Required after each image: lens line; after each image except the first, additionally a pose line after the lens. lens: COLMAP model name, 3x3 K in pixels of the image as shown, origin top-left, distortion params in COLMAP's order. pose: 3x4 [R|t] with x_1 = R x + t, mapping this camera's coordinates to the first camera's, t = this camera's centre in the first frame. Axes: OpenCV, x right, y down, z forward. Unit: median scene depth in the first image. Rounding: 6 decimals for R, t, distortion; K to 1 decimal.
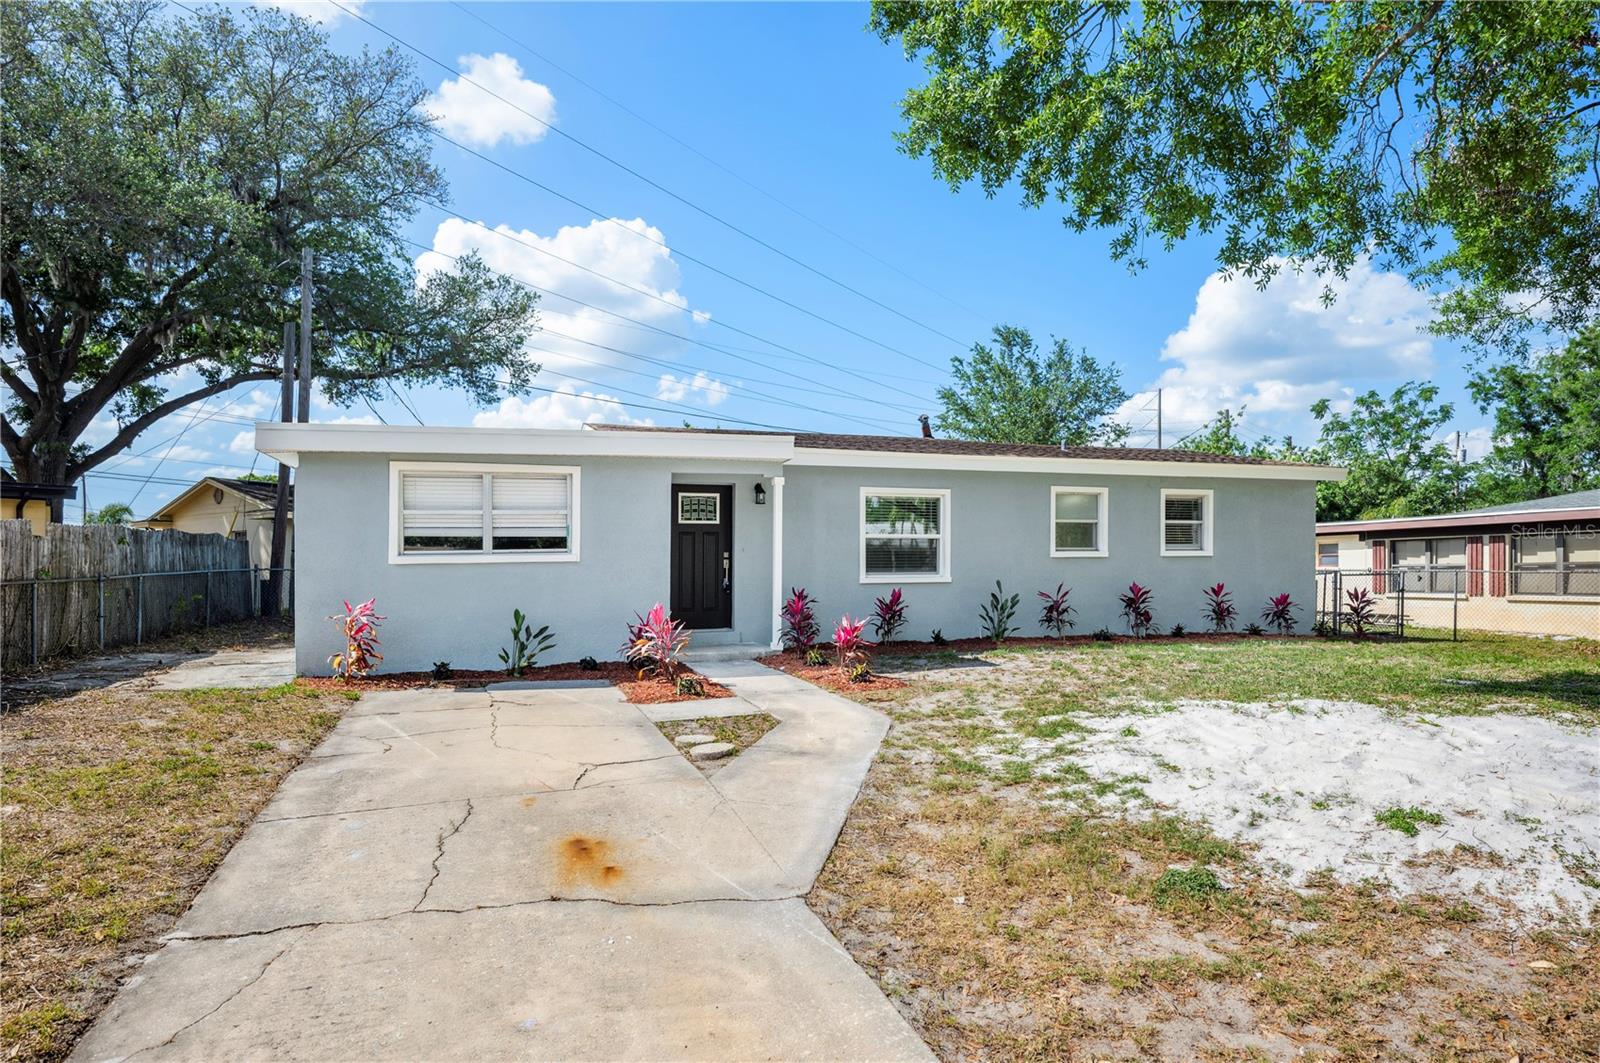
lens RADIAL K [[925.2, 0, 807.0], [0, 925.2, 523.6], [0, 0, 1]] dist [0.002843, 0.000438]
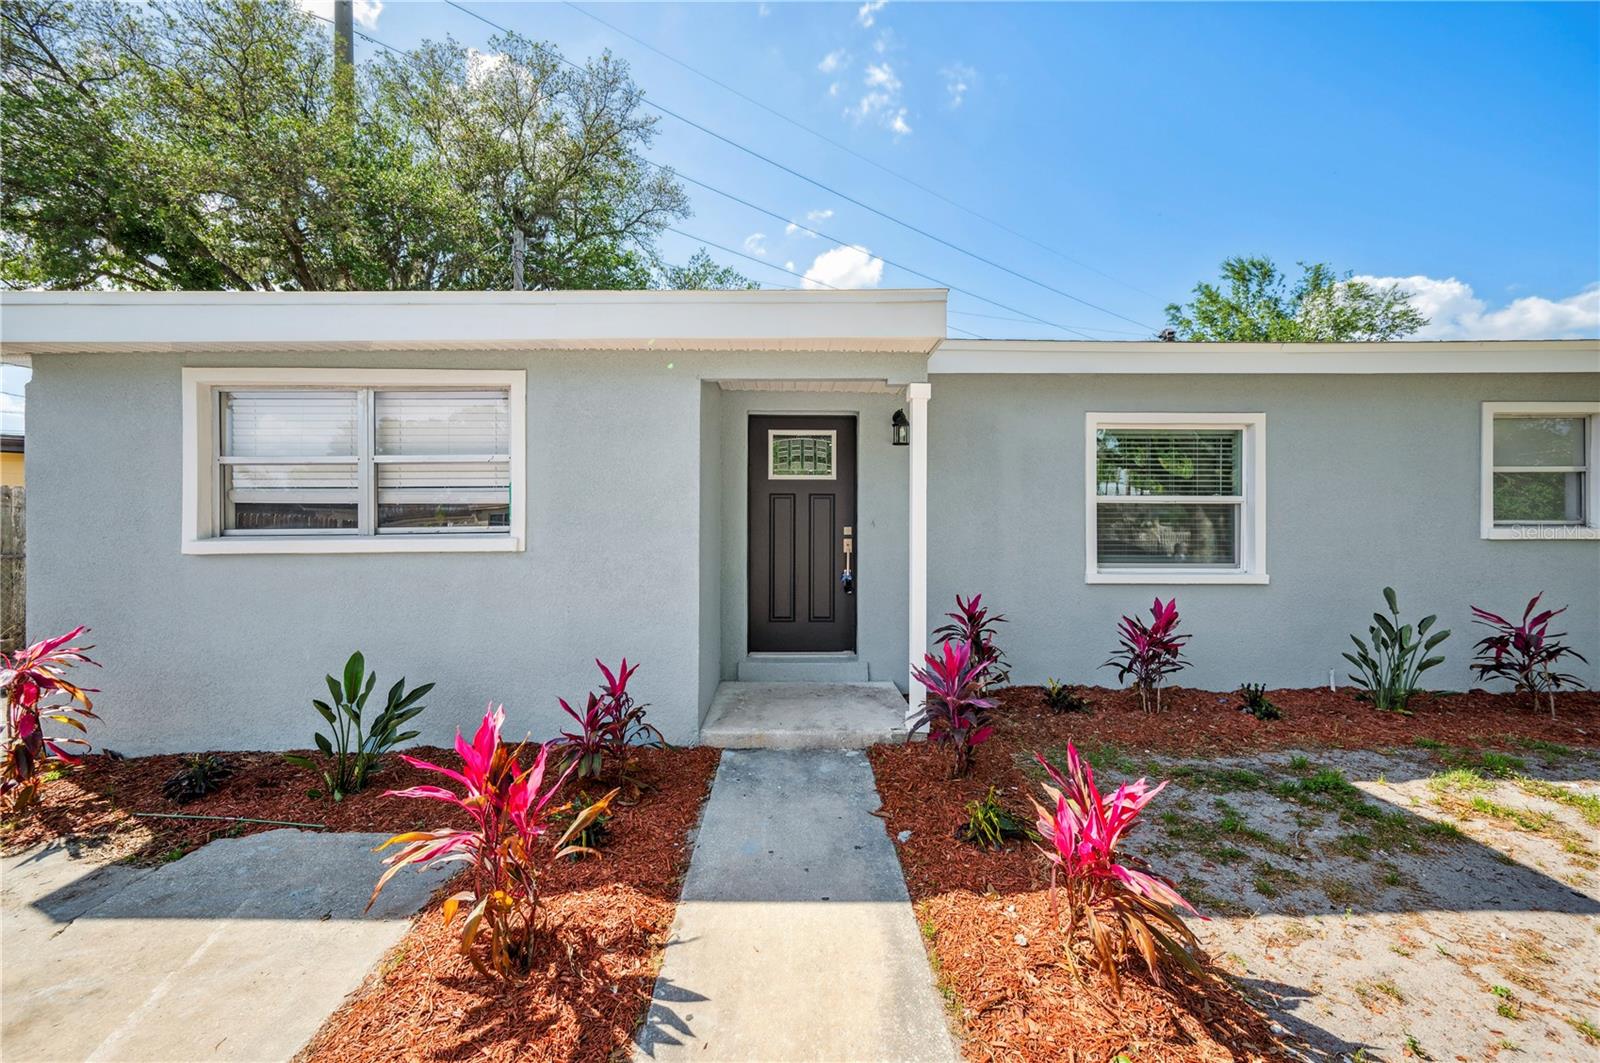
lens RADIAL K [[639.7, 0, 797.2], [0, 639.7, 484.6], [0, 0, 1]] dist [0.014701, -0.000051]
pose [[0.948072, -0.005219, -0.318012, 0.014234], [0.006006, 0.999981, 0.001495, 0.002673], [0.317998, -0.003328, 0.948086, 0.560539]]
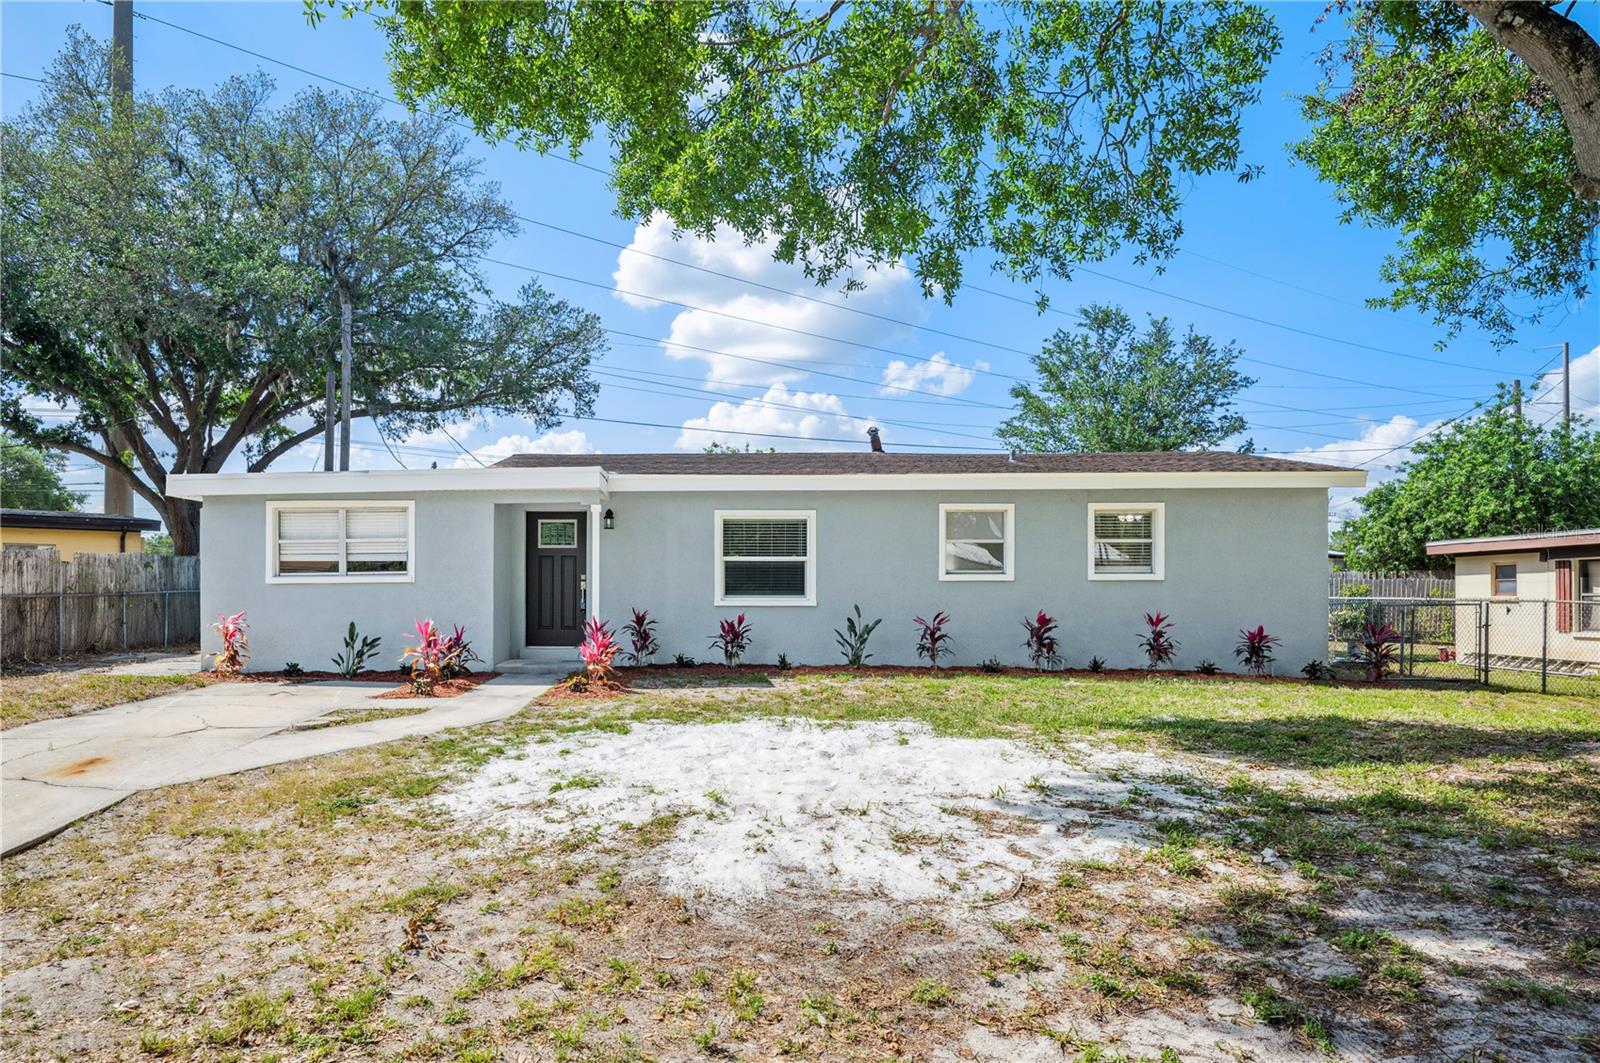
lens RADIAL K [[1079.7, 0, 663.4], [0, 1079.7, 537.8], [0, 0, 1]] dist [-0.000250, 0.000856]
pose [[0.929791, -0.011091, -0.367920, 0.430129], [0.009715, 0.999937, -0.005592, -0.003325], [0.367959, 0.001625, 0.929841, -0.110945]]
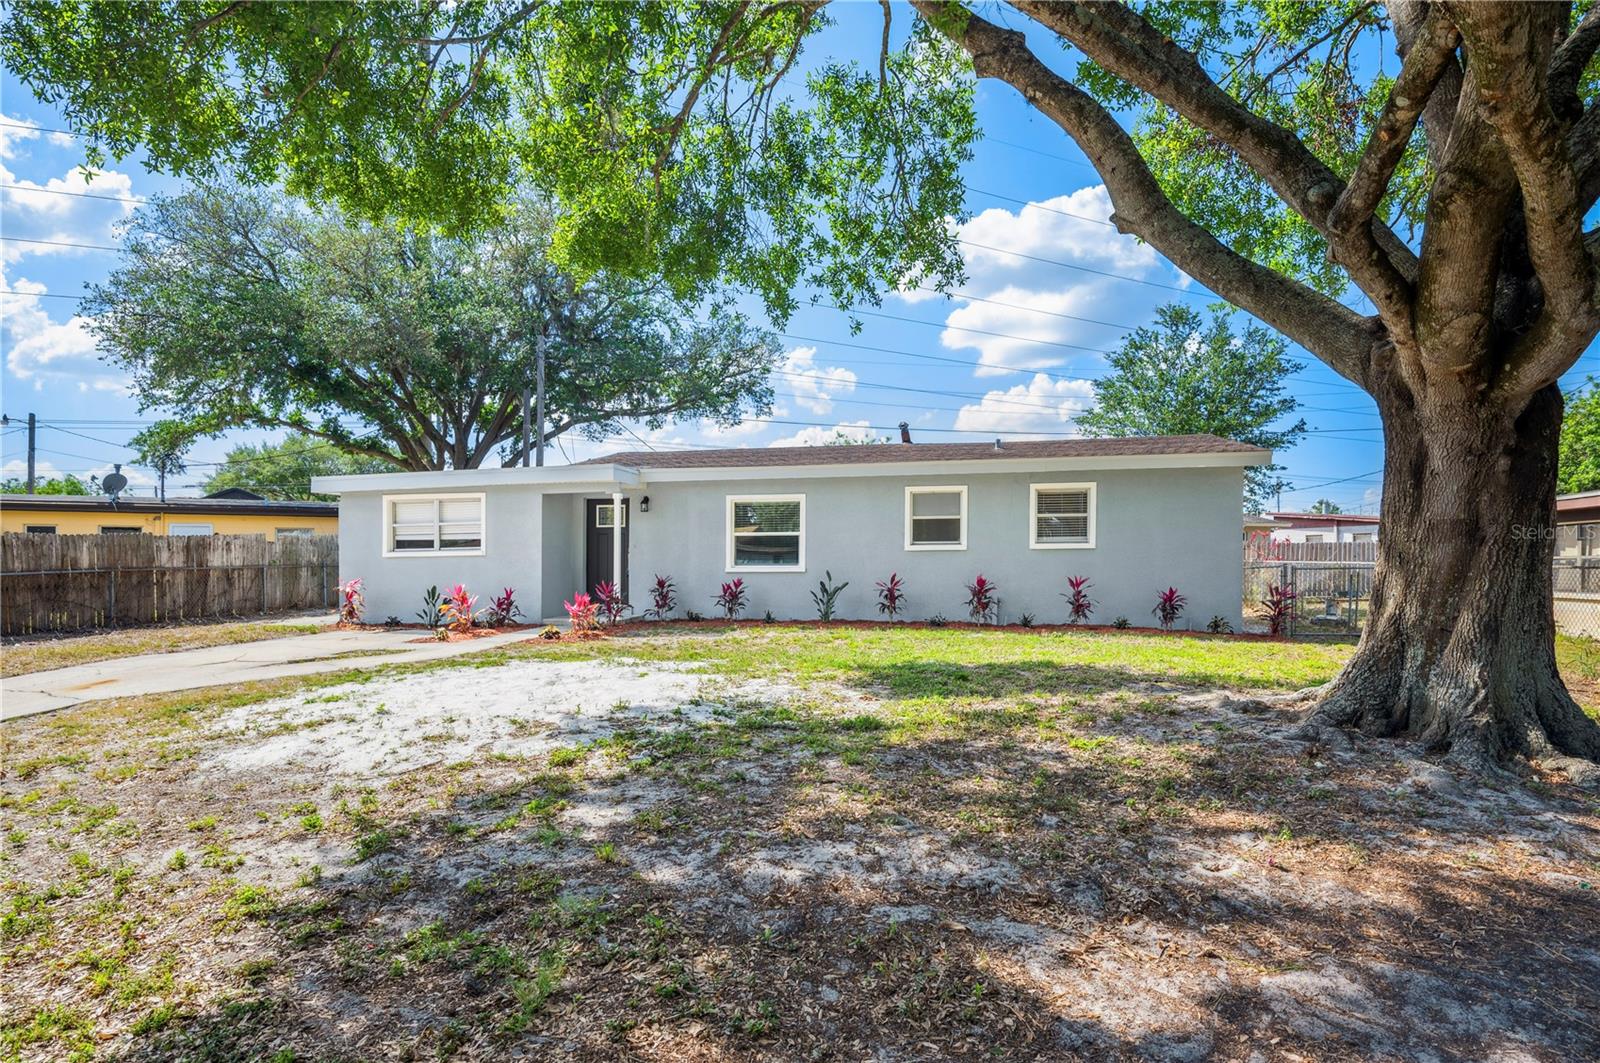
lens RADIAL K [[925.2, 0, 807.0], [0, 925.2, 523.6], [0, 0, 1]] dist [0.002843, 0.000438]
pose [[0.857070, -0.018817, -0.514856, 0.784309], [0.023738, 0.999714, 0.002979, -0.002349], [0.514652, -0.014774, 0.857272, -0.020002]]
